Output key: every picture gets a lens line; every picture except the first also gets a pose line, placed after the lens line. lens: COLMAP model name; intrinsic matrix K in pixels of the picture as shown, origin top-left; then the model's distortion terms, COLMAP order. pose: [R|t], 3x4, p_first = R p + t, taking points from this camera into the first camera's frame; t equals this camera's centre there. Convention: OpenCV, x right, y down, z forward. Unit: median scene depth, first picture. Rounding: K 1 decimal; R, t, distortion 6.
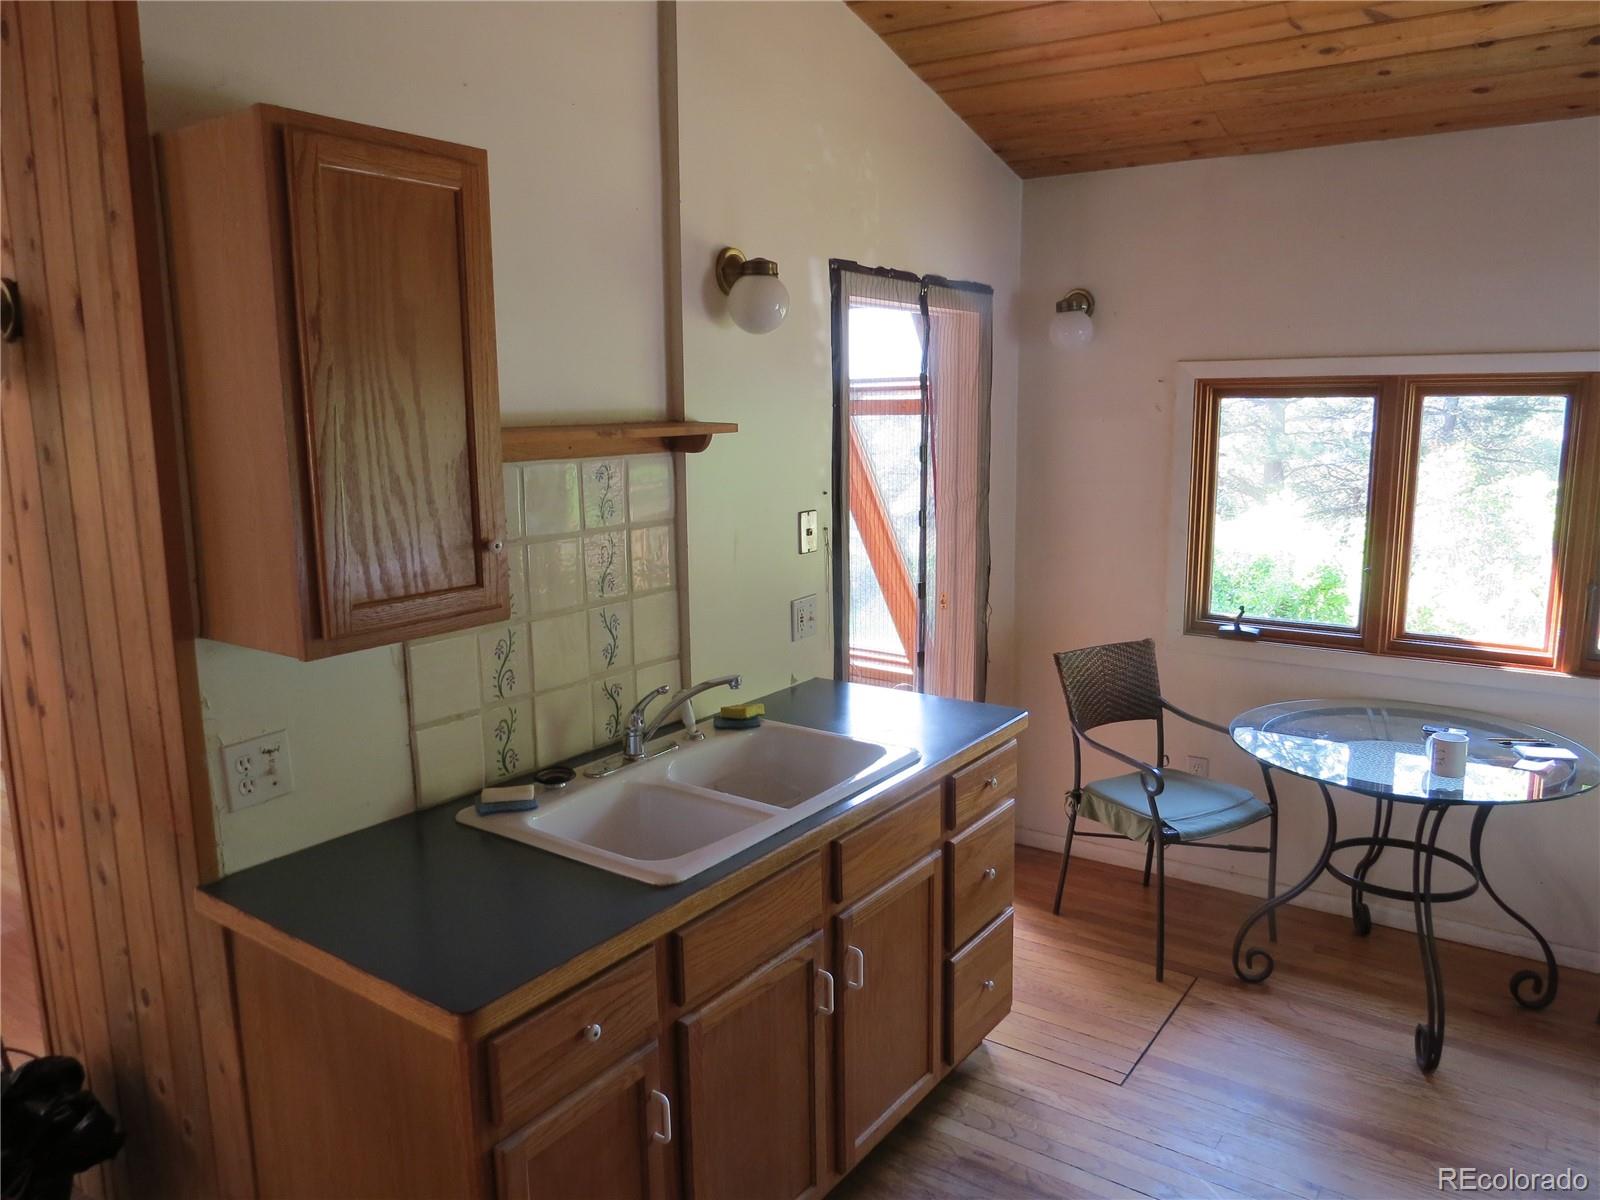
lens RADIAL K [[1137.1, 0, 810.8], [0, 1137.1, 604.2], [0, 0, 1]] dist [-0.038594, 0.019468]
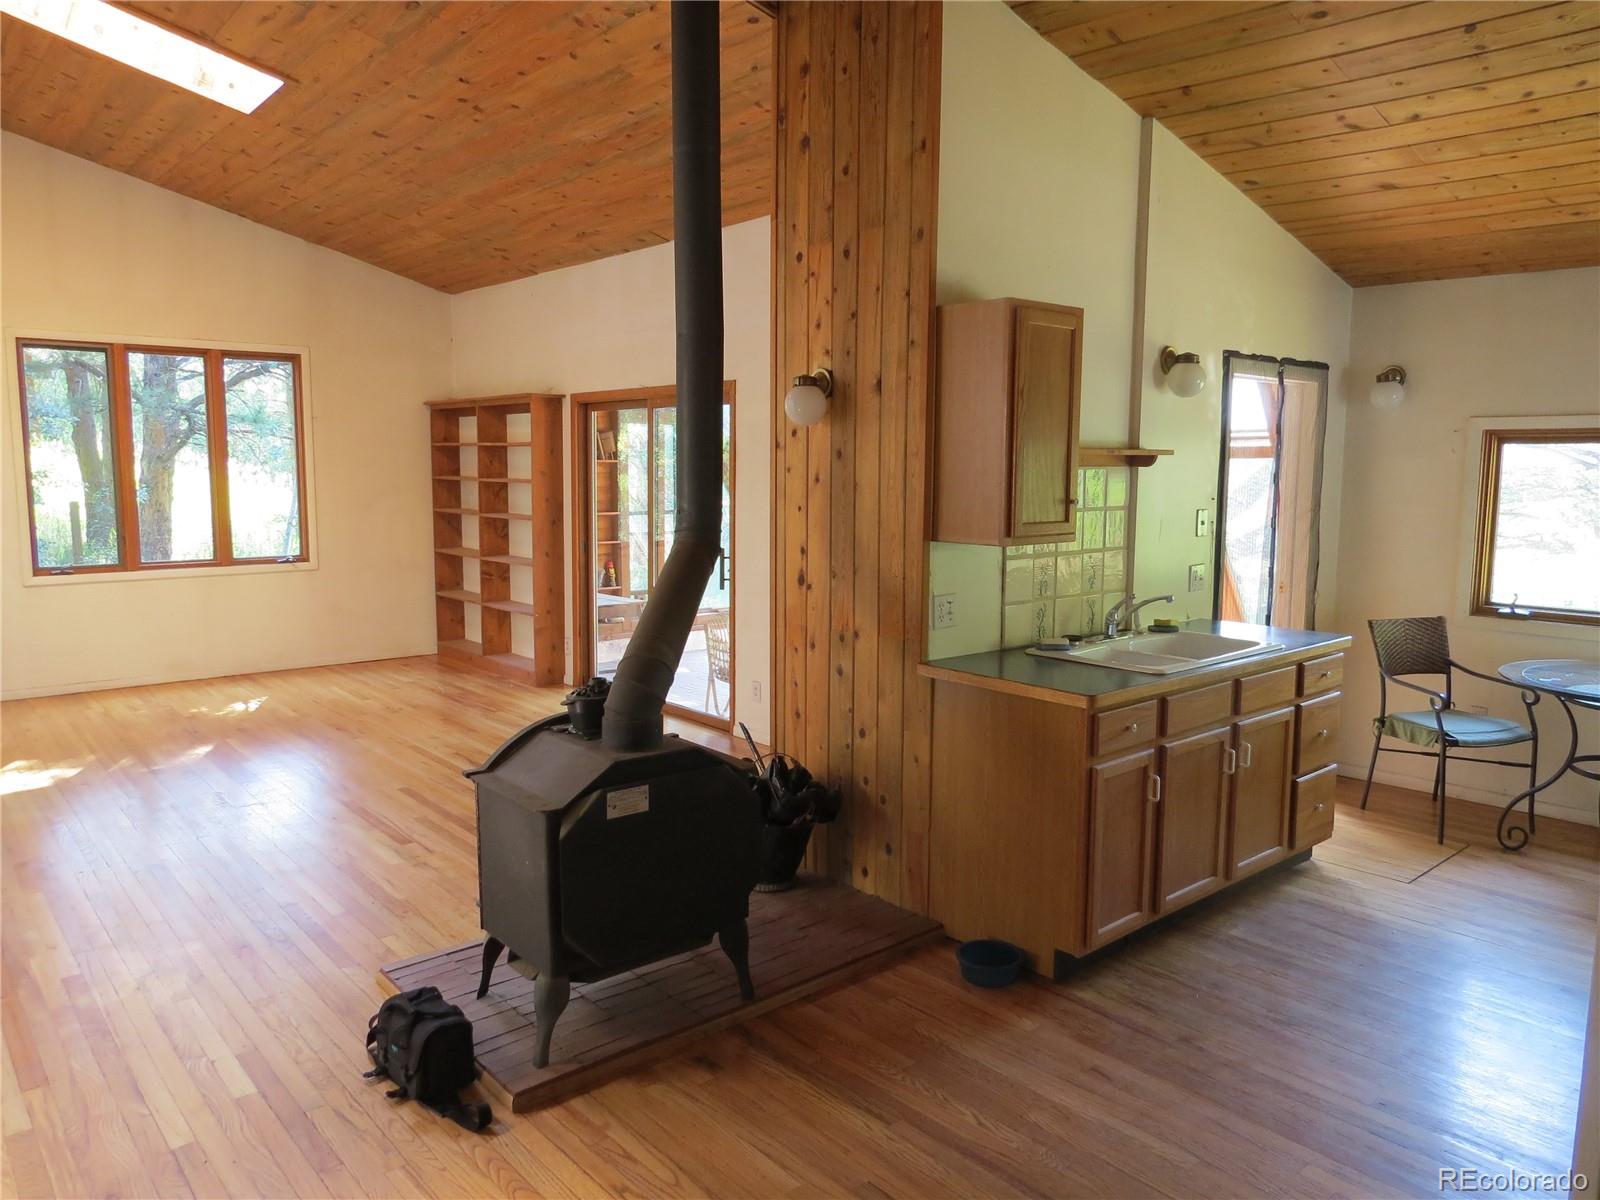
lens RADIAL K [[1137.1, 0, 806.0], [0, 1137.1, 594.0], [0, 0, 1]] dist [-0.038594, 0.019468]
pose [[0.969606, 0.043887, -0.240705, -0.155663], [-0.057642, 0.997064, -0.050401, 0.147993], [0.237786, 0.062744, 0.969289, -0.648238]]
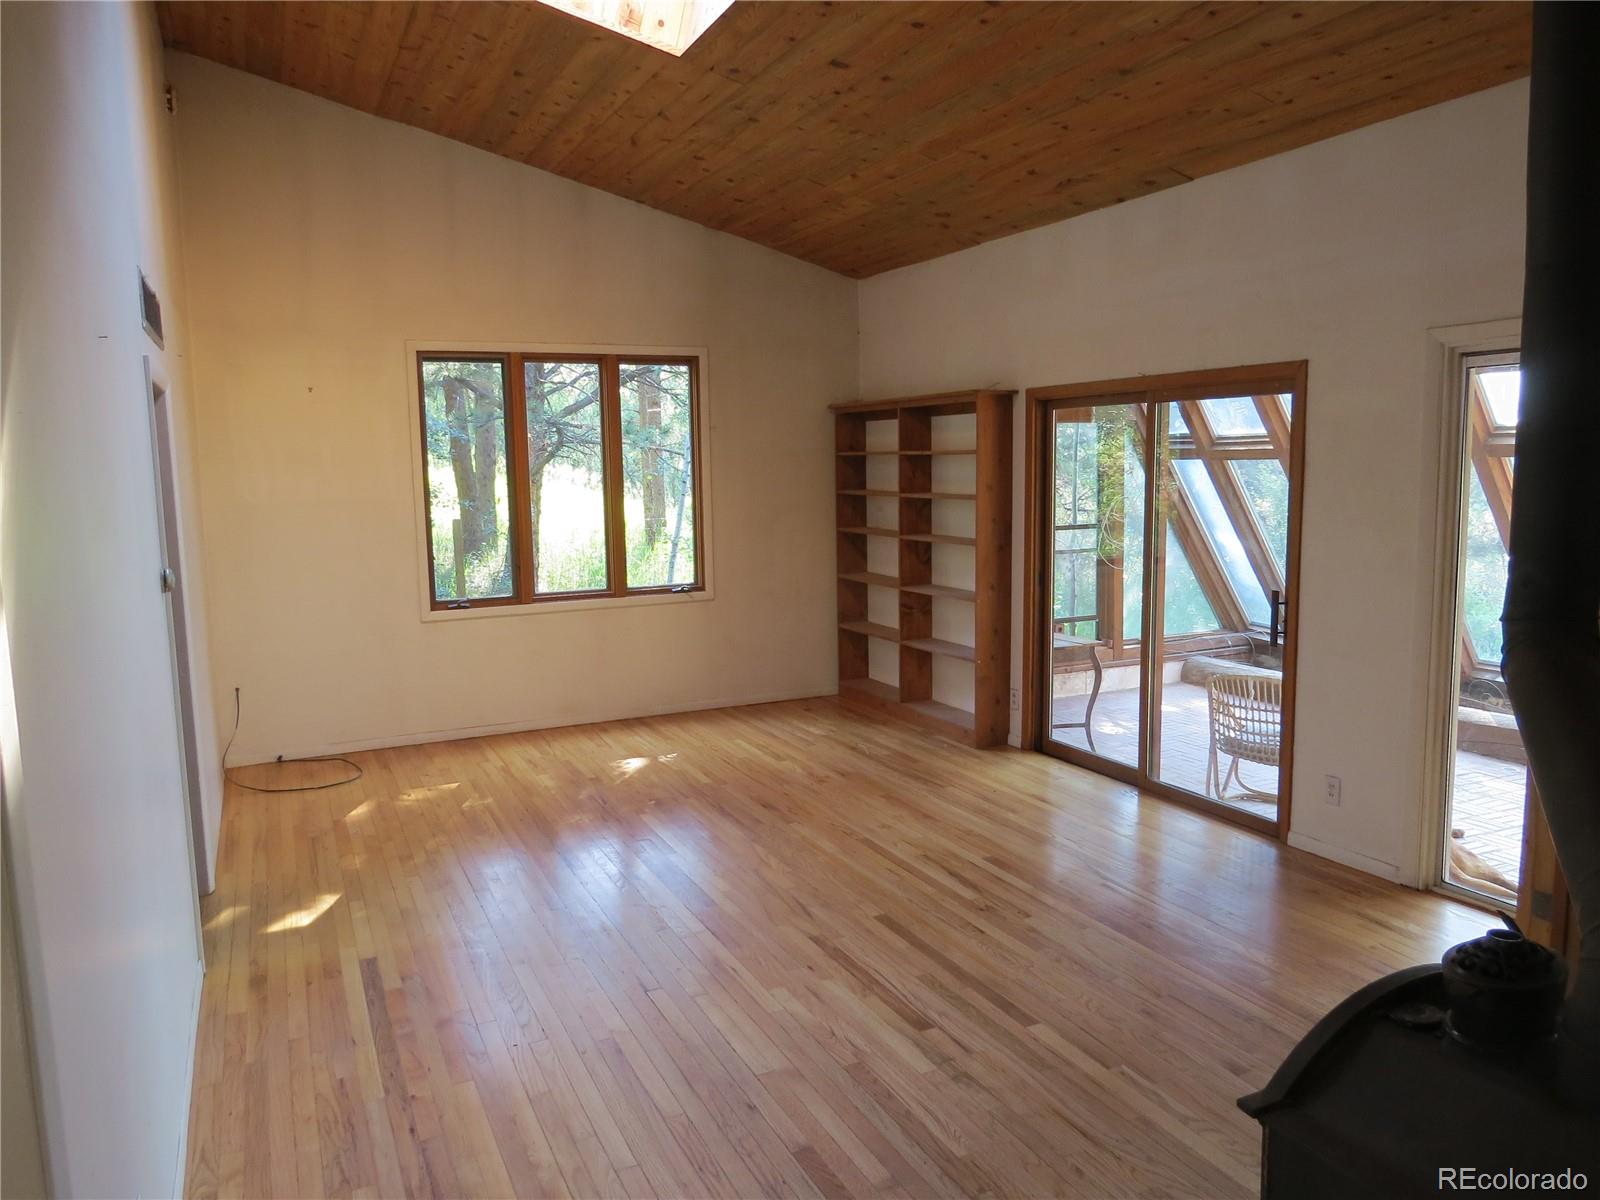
lens RADIAL K [[1137.1, 0, 796.3], [0, 1137.1, 588.0], [0, 0, 1]] dist [-0.038594, 0.019468]
pose [[0.870081, 0.047160, -0.490647, -0.647802], [-0.073681, 0.996672, -0.034863, 0.061606], [0.487370, 0.066485, 0.870661, -0.290741]]
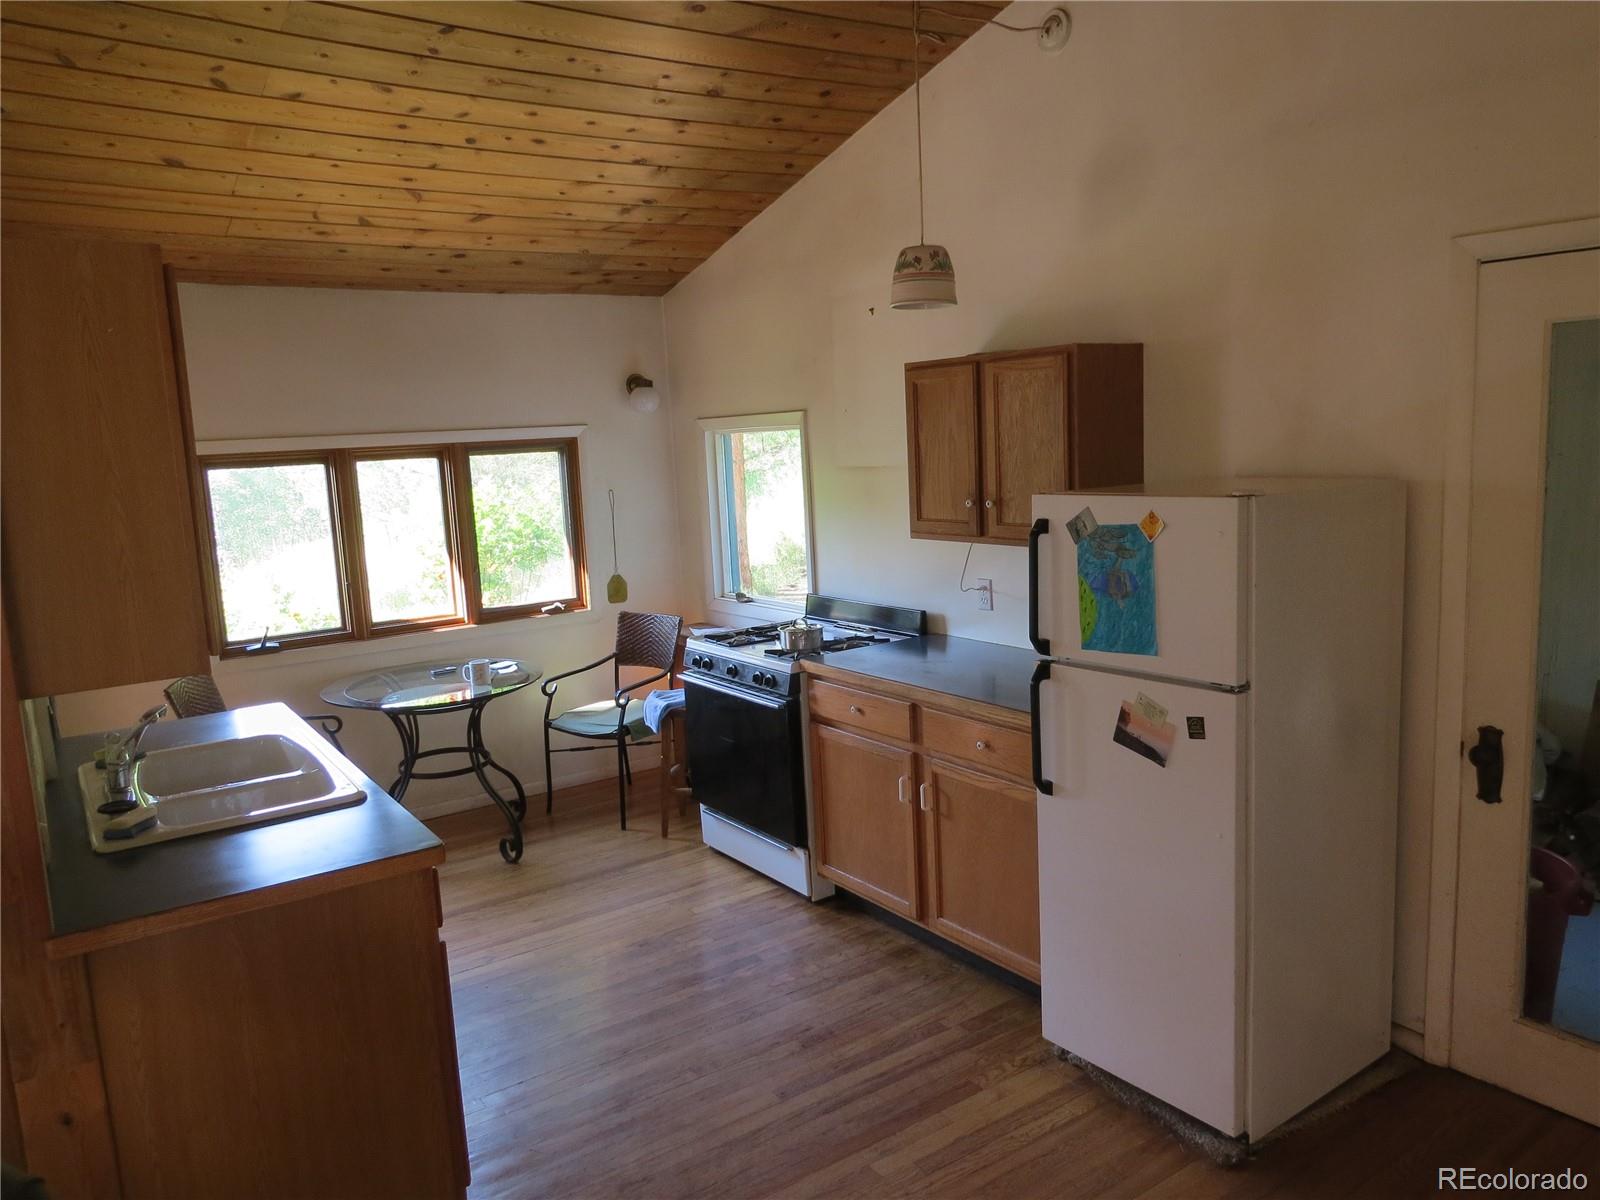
lens RADIAL K [[1137.1, 0, 798.0], [0, 1137.1, 600.0], [0, 0, 1]] dist [-0.038594, 0.019468]
pose [[0.341014, -0.140001, 0.929575, -0.753931], [0.211514, 0.974920, 0.069236, 0.013488], [-0.915954, 0.173007, 0.362073, -0.039918]]
